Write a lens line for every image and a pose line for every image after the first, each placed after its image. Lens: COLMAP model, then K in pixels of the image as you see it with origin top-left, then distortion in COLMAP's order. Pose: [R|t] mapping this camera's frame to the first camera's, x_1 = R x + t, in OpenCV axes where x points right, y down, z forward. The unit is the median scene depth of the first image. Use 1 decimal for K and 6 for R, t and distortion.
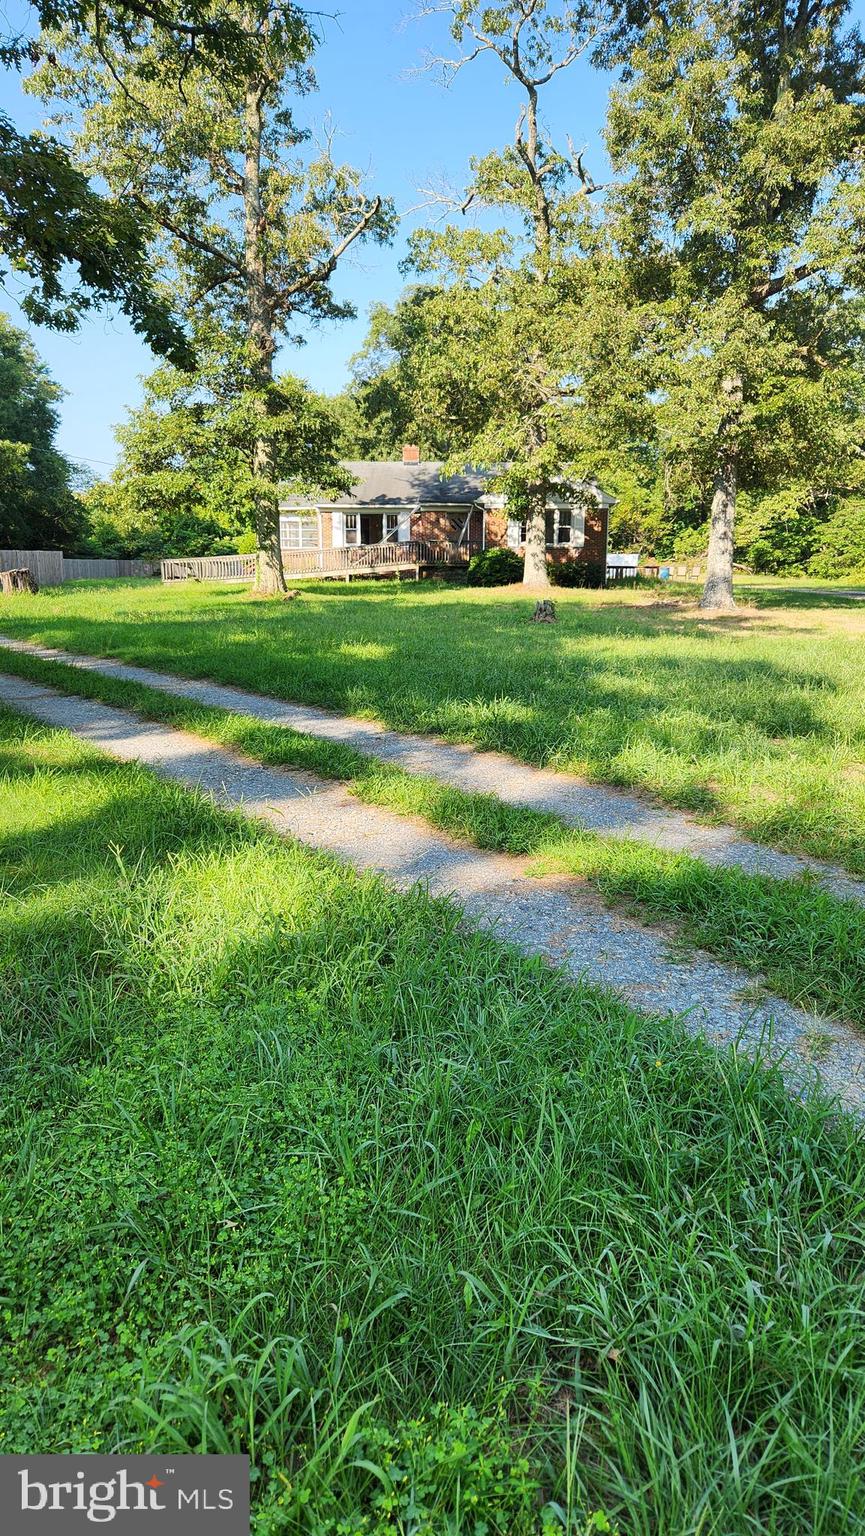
lens RADIAL K [[1037.6, 0, 429.7], [0, 1037.6, 774.1], [0, 0, 1]] dist [0.032608, -0.008186]
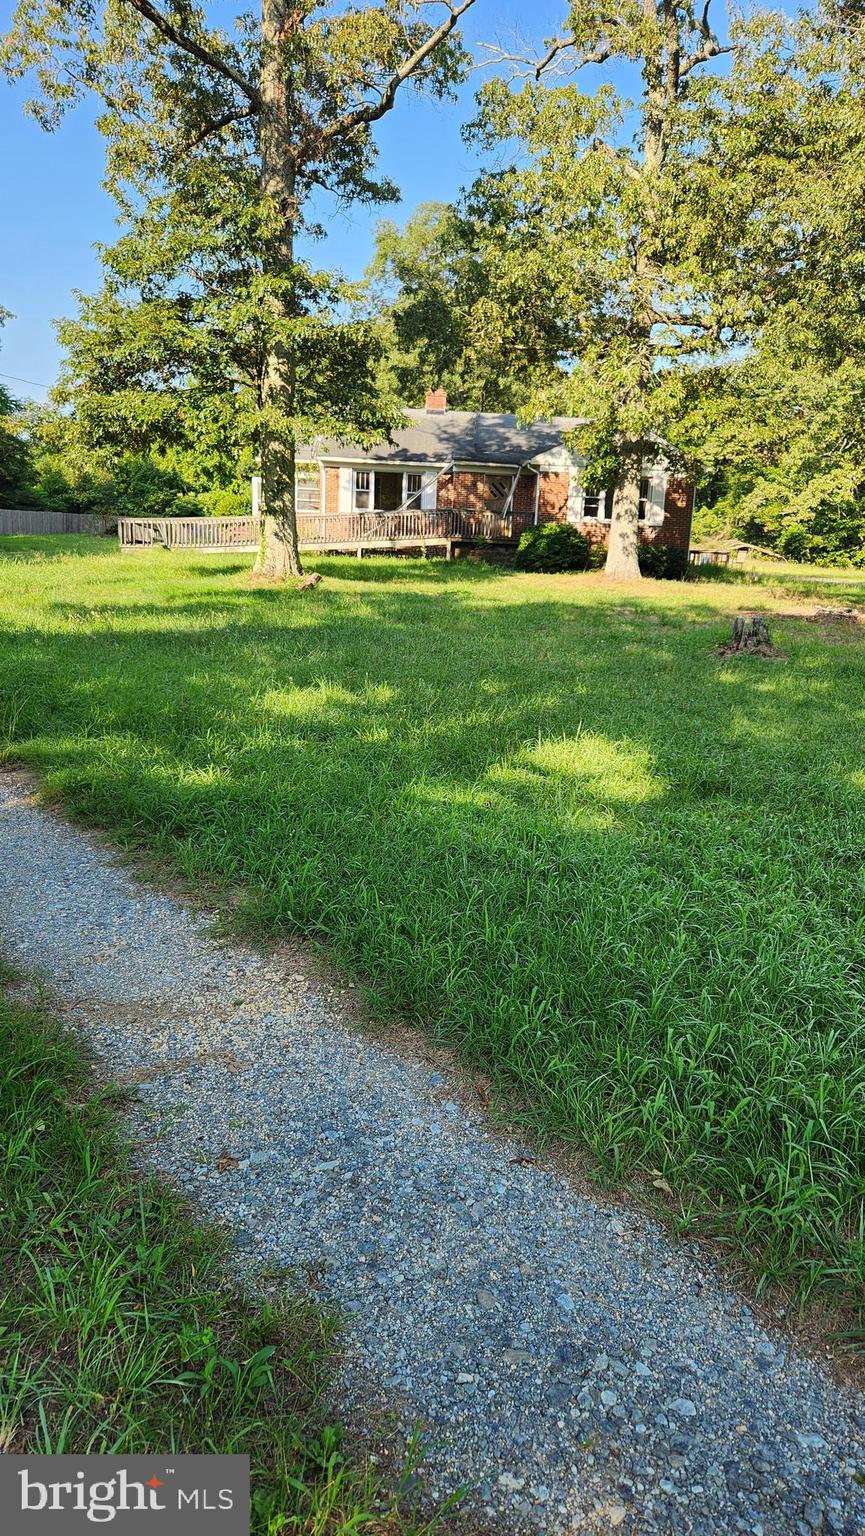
lens RADIAL K [[1037.6, 0, 436.3], [0, 1037.6, 761.7], [0, 0, 1]] dist [0.032608, -0.008186]
pose [[0.998029, 0.032306, 0.053798, -0.061074], [-0.033336, 0.999276, 0.018363, -0.049659], [-0.053165, -0.020120, 0.998383, 0.220485]]
